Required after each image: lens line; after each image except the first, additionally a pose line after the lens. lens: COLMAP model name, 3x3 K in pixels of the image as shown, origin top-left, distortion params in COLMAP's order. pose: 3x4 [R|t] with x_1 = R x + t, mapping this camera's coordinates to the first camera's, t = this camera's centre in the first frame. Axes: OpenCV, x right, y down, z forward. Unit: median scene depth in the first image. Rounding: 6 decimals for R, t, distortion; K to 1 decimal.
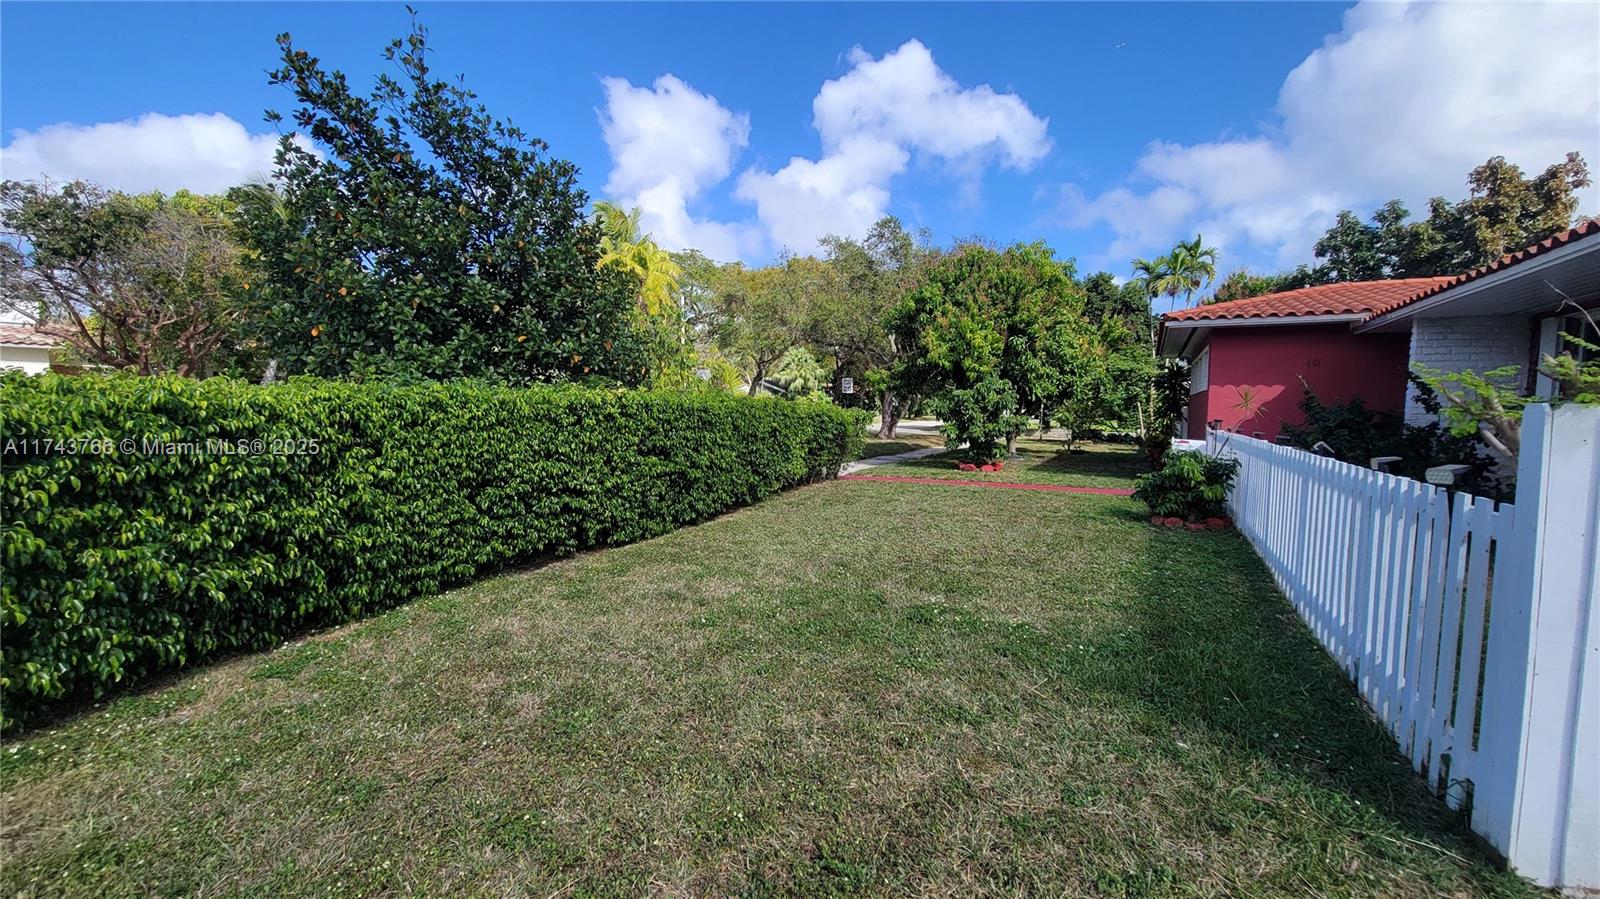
lens RADIAL K [[645.3, 0, 795.9], [0, 645.3, 448.4], [0, 0, 1]] dist [0.001237, -0.003704]
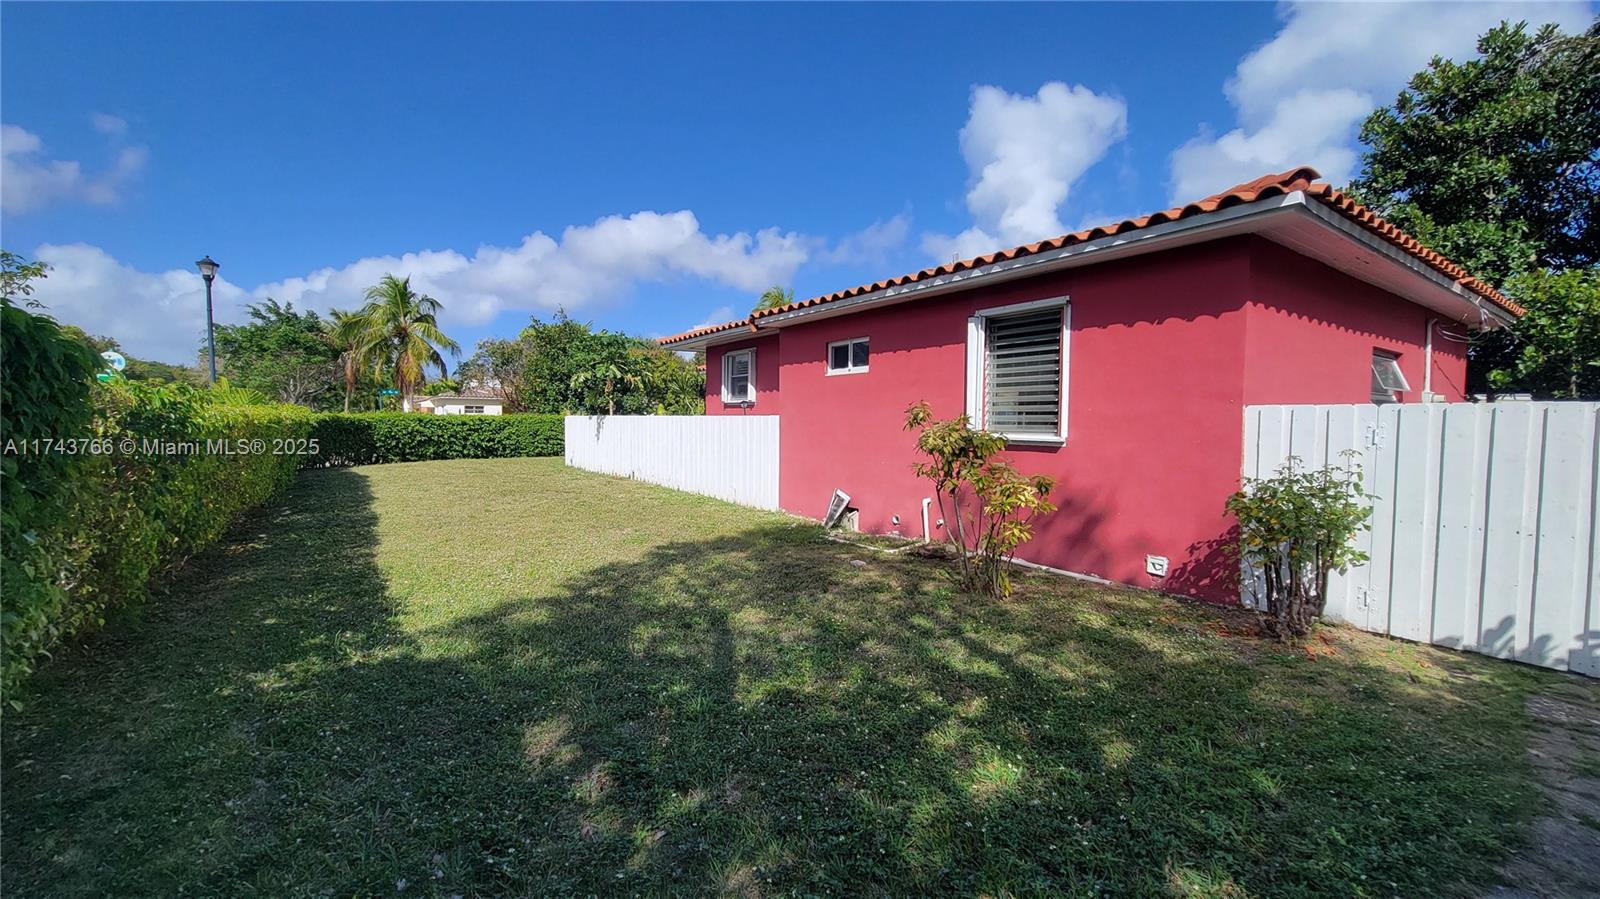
lens RADIAL K [[647.0, 0, 796.3], [0, 647.0, 451.8], [0, 0, 1]] dist [0.000986, -0.000359]
pose [[0.899141, 0.010666, -0.437529, 1.130667], [-0.025808, 0.999255, -0.028678, 0.088121], [0.436898, 0.037078, 0.898747, -0.829298]]
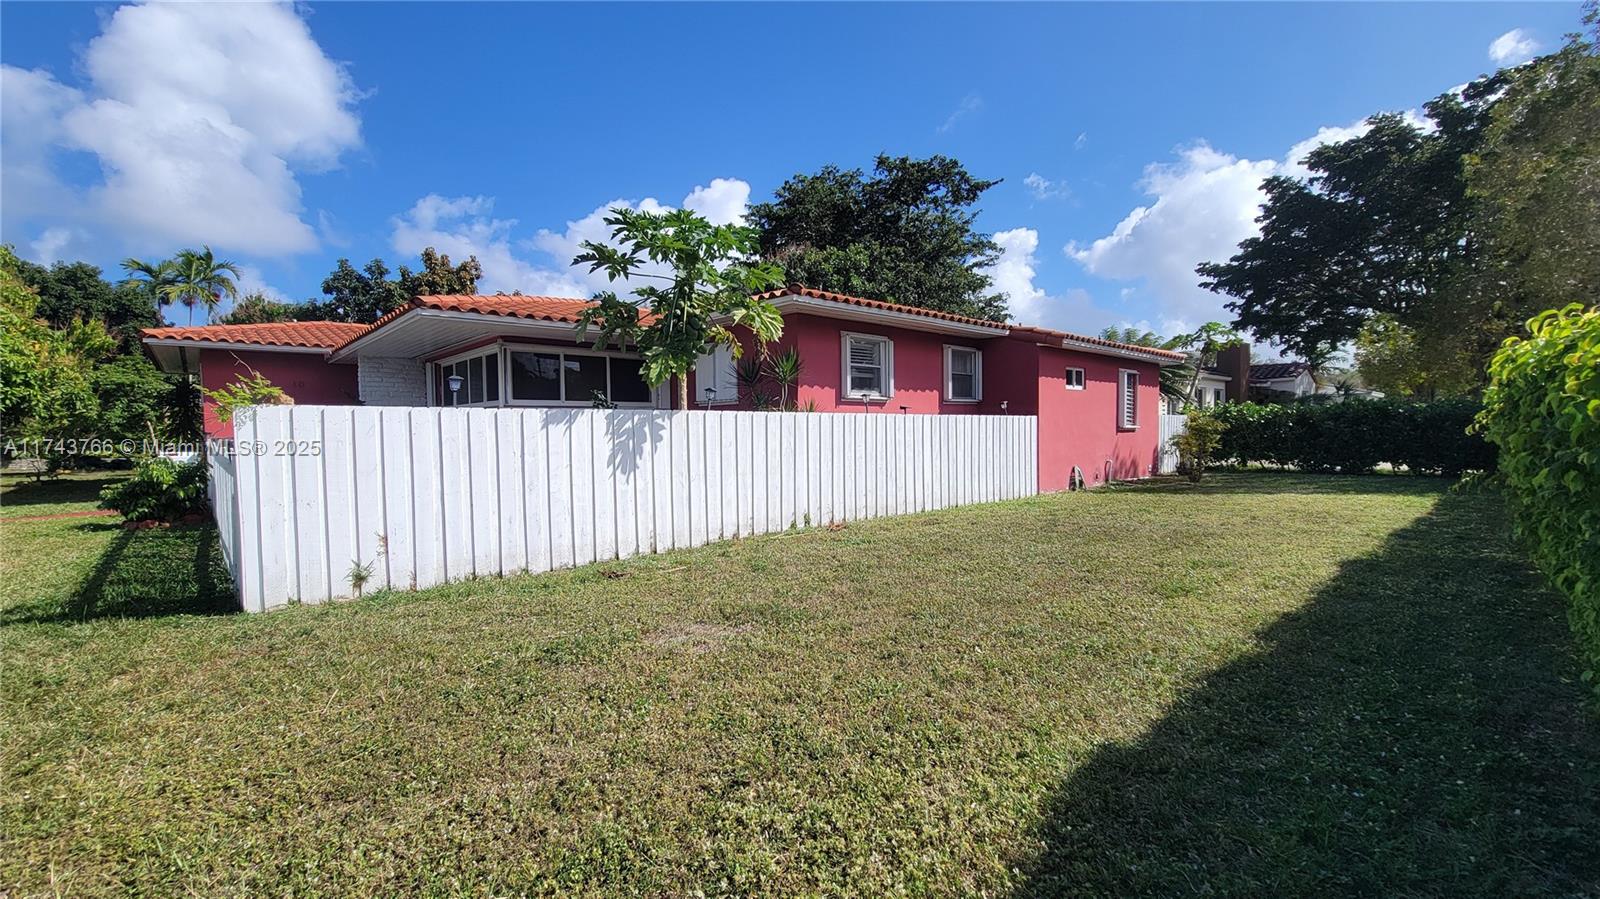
lens RADIAL K [[646.7, 0, 795.1], [0, 646.7, 449.0], [0, 0, 1]] dist [0.001024, 0.000092]
pose [[0.319025, -0.054933, 0.946153, -0.053324], [0.083316, 0.996079, 0.029739, 0.024818], [-0.944077, 0.069342, 0.322351, -0.215697]]
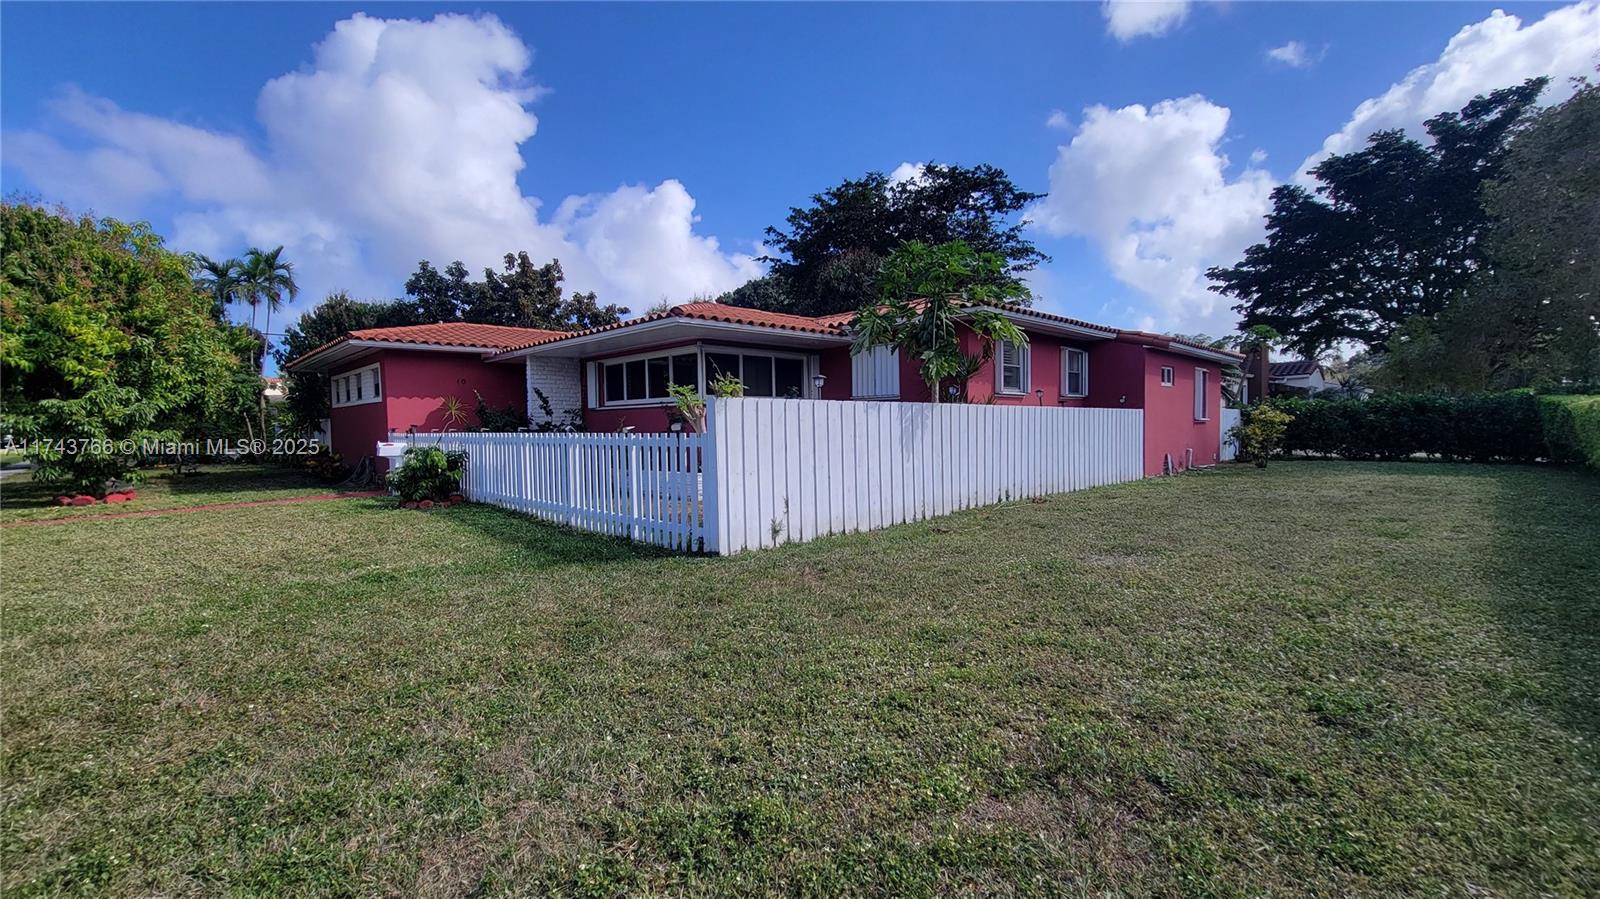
lens RADIAL K [[646.7, 0, 795.1], [0, 646.7, 449.0], [0, 0, 1]] dist [0.001024, 0.000092]
pose [[0.289372, -0.060811, 0.955283, -0.217813], [0.085837, 0.995608, 0.037377, 0.012247], [-0.953360, 0.071183, 0.293320, -0.034121]]
